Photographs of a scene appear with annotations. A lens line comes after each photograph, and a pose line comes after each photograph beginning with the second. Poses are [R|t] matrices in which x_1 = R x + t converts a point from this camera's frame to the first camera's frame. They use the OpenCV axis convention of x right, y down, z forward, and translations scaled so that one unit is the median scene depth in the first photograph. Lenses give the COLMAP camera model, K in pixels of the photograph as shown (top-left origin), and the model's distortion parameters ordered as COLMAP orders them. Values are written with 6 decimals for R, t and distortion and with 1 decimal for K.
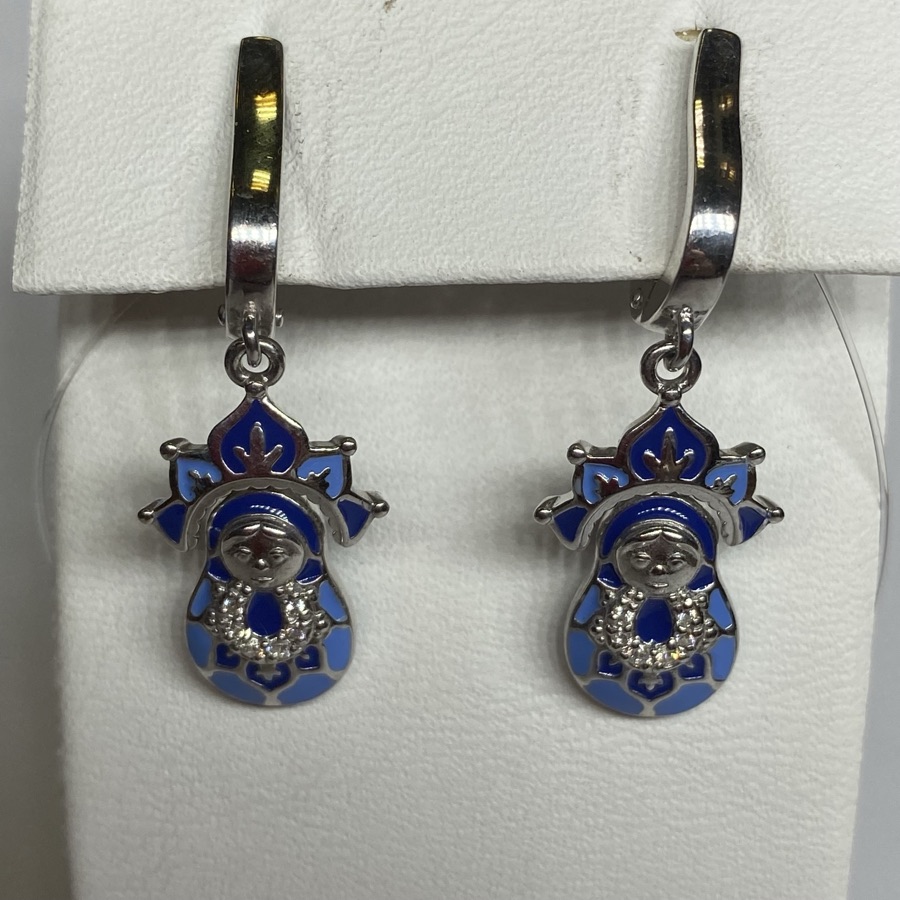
lens RADIAL K [[1948.9, 0, 448.5], [0, 1948.9, 448.2], [0, 0, 1]] dist [0.114732, 0.000000]
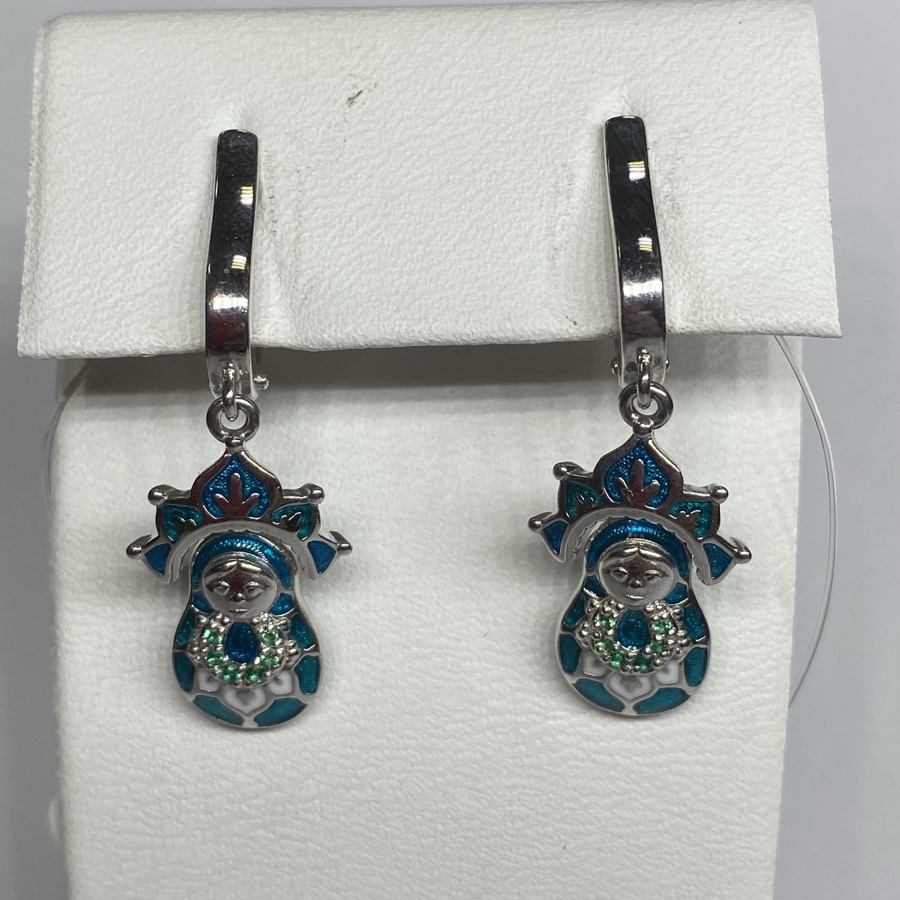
lens RADIAL K [[1948.9, 0, 457.8], [0, 1948.9, 446.8], [0, 0, 1]] dist [0.114732, 0.000000]
pose [[0.999778, -0.009523, 0.018778, 0.007011], [0.010117, 0.999442, -0.031831, 0.009080], [-0.018465, 0.032014, 0.999317, -0.111502]]
